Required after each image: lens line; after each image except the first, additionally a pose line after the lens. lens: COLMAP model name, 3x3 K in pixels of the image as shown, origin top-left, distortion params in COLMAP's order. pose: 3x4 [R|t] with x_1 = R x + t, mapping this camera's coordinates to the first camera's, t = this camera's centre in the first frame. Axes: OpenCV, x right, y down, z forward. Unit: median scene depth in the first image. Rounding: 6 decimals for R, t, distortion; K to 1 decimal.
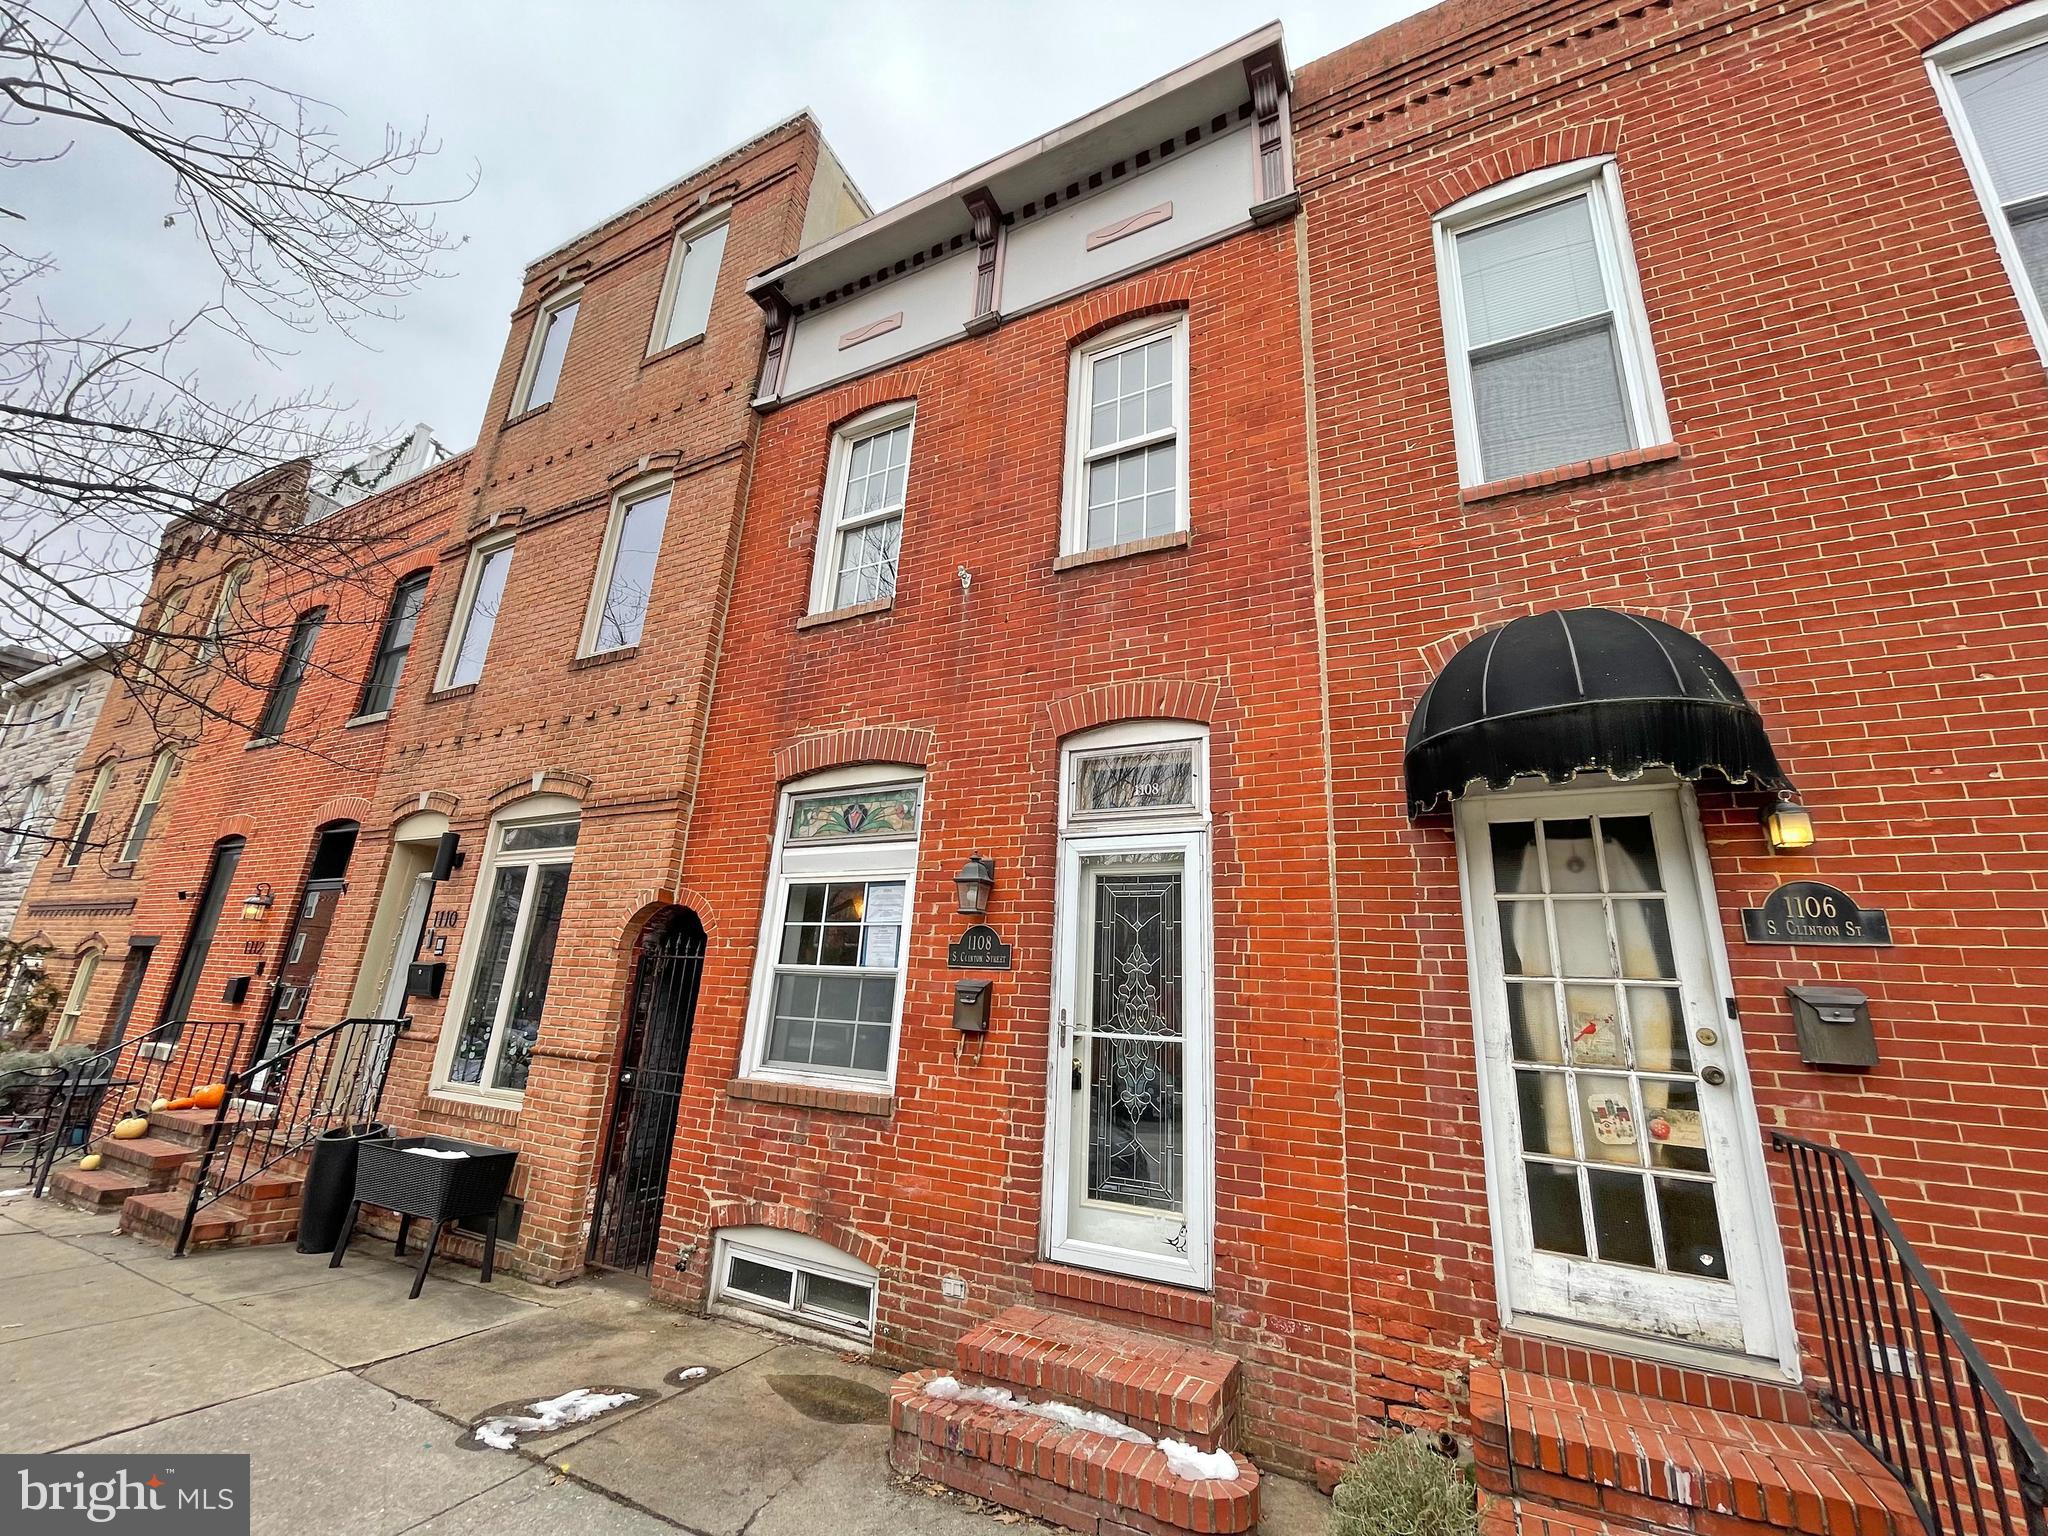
lens RADIAL K [[823.4, 0, 1020.1], [0, 823.4, 764.1], [0, 0, 1]] dist [-0.003587, 0.001264]
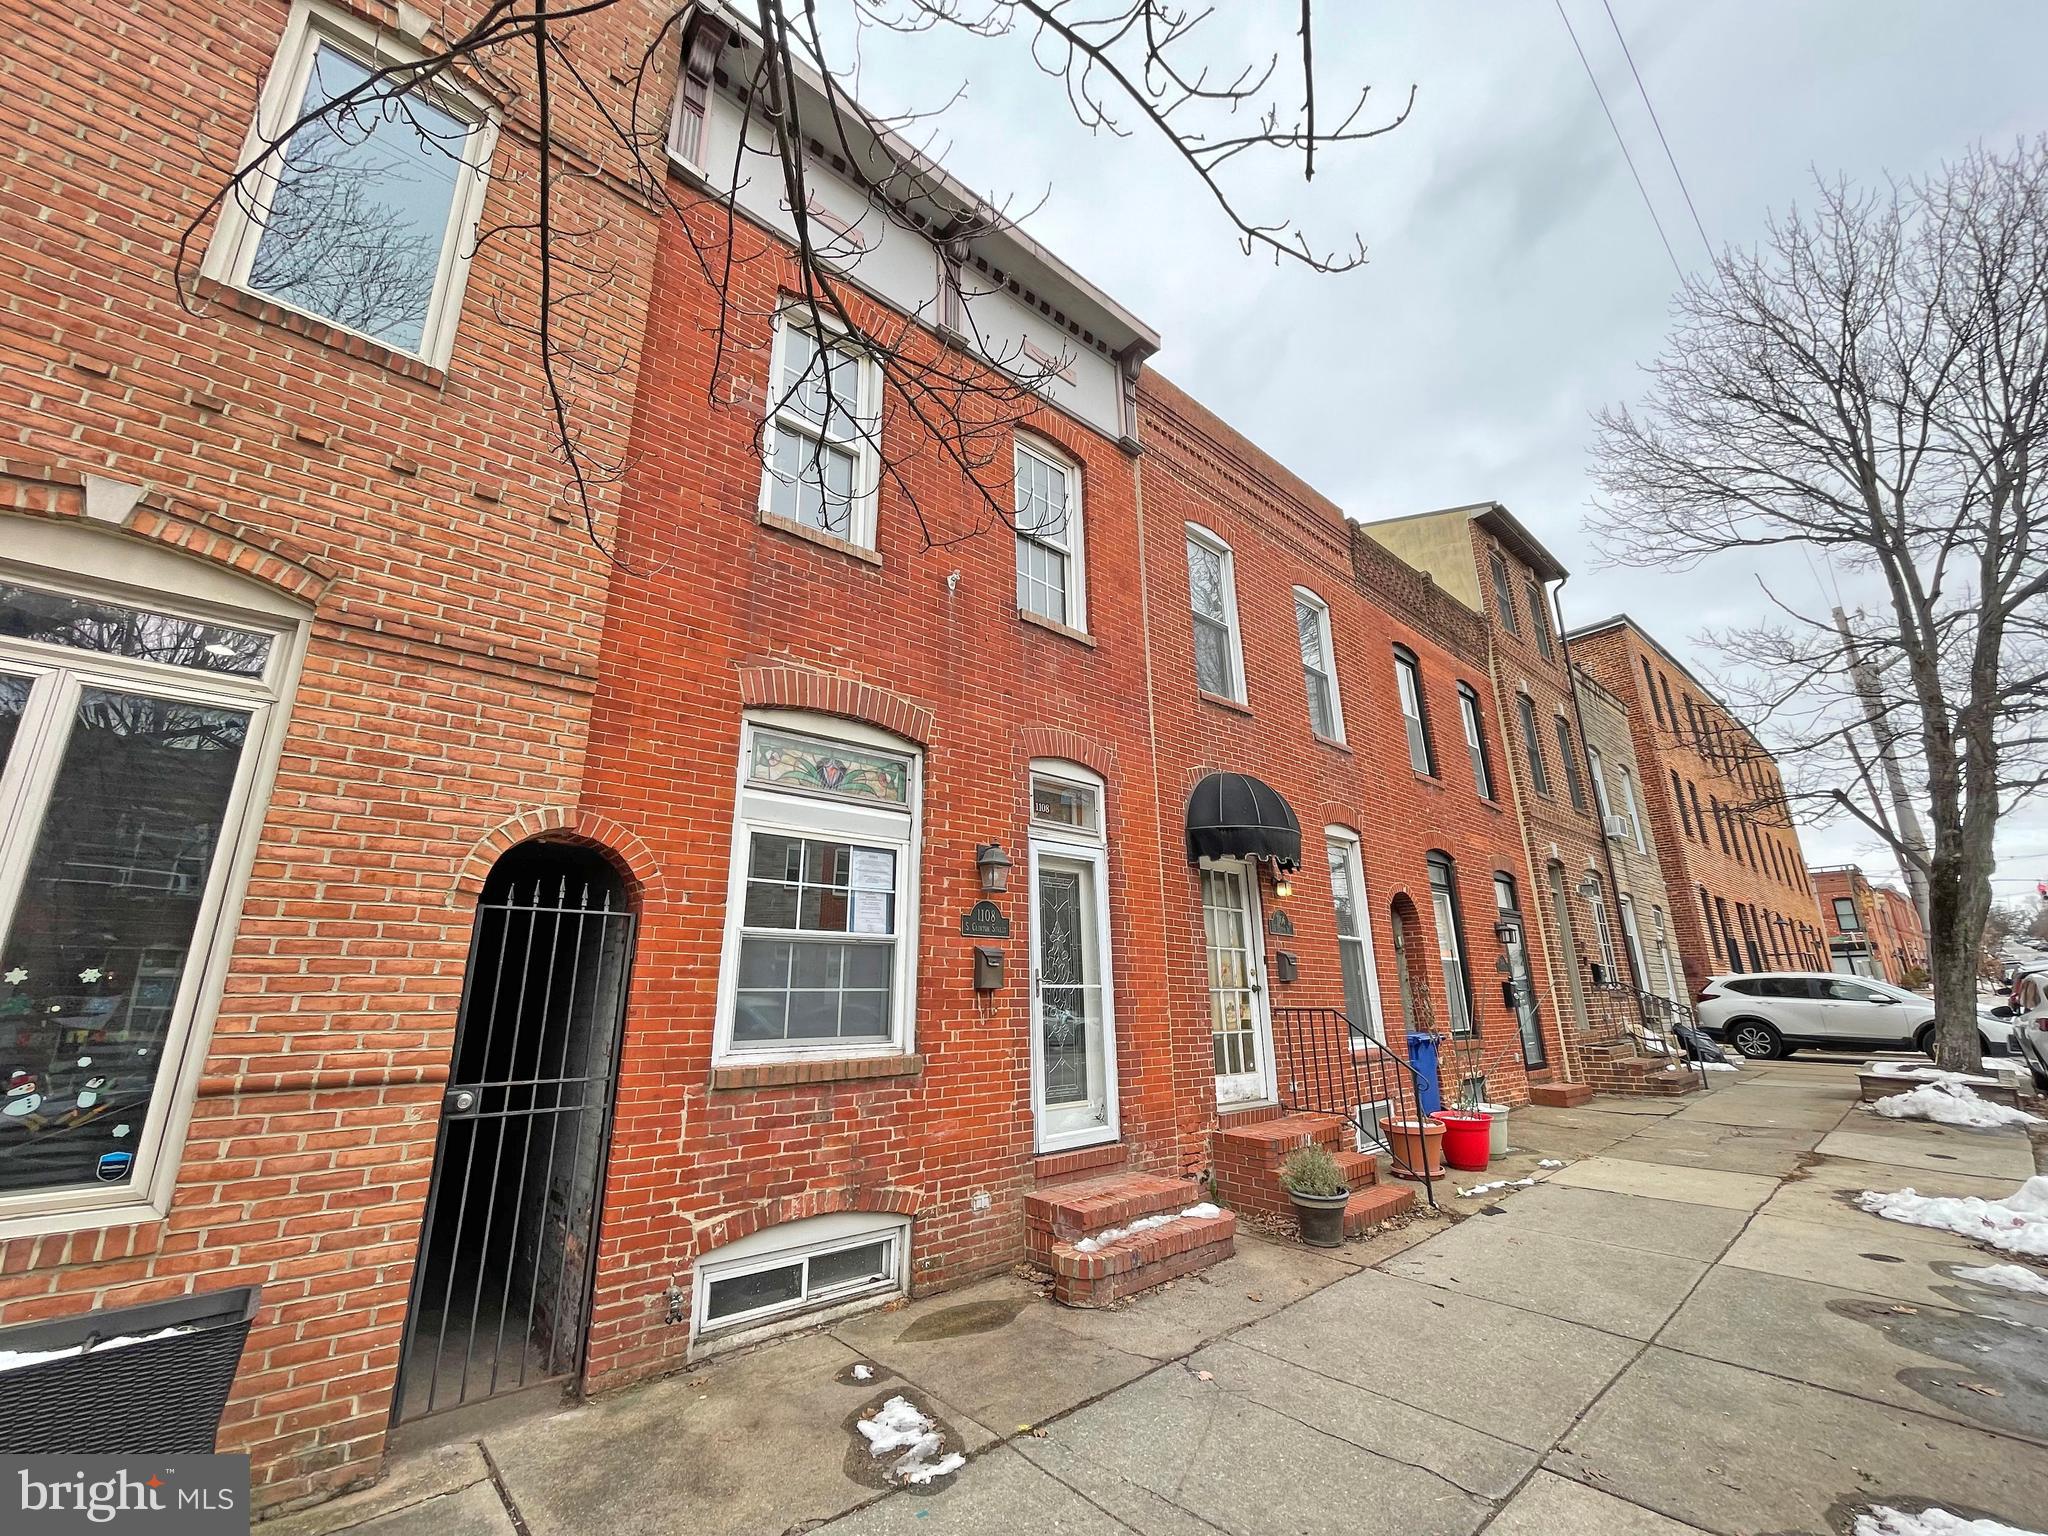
lens RADIAL K [[823.4, 0, 1017.7], [0, 823.4, 765.6], [0, 0, 1]] dist [-0.003587, 0.001264]
pose [[0.367696, 0.201614, 0.907828, -1.114747], [-0.240229, 0.963674, -0.116717, 0.132678], [-0.898382, -0.175170, 0.402772, 0.507201]]
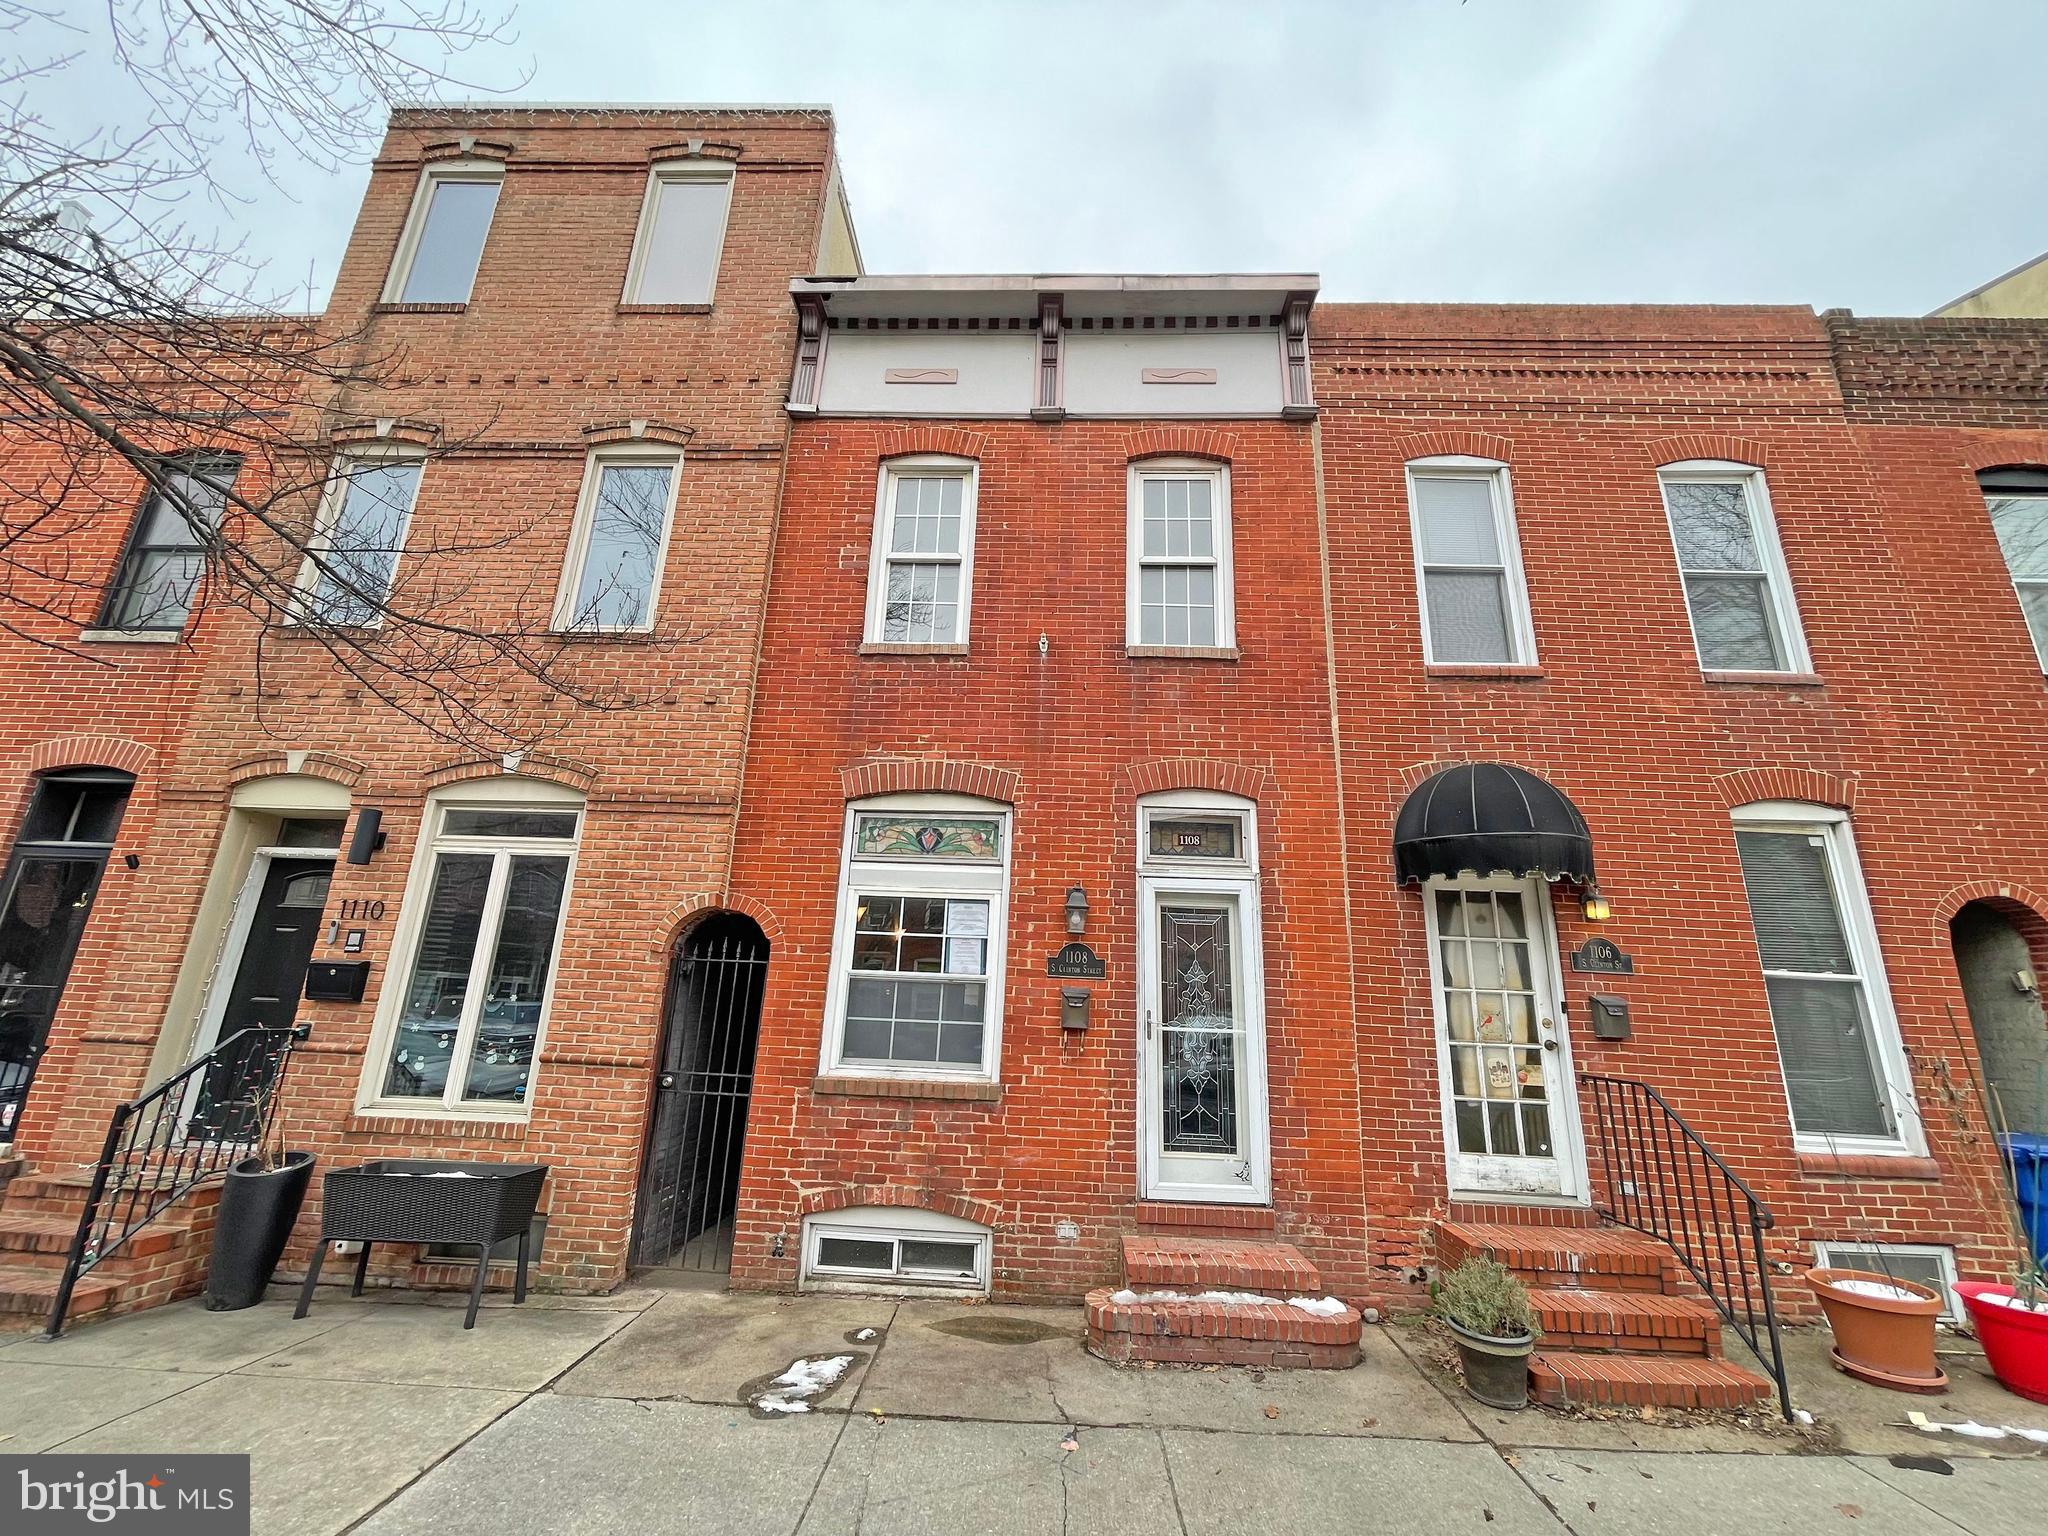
lens RADIAL K [[823.4, 0, 1018.8], [0, 823.4, 766.2], [0, 0, 1]] dist [-0.003587, 0.001264]
pose [[0.905377, 0.100899, 0.412445, -0.648159], [-0.114967, 0.993325, 0.009366, -0.067736], [-0.408747, -0.055898, 0.910934, -0.073383]]
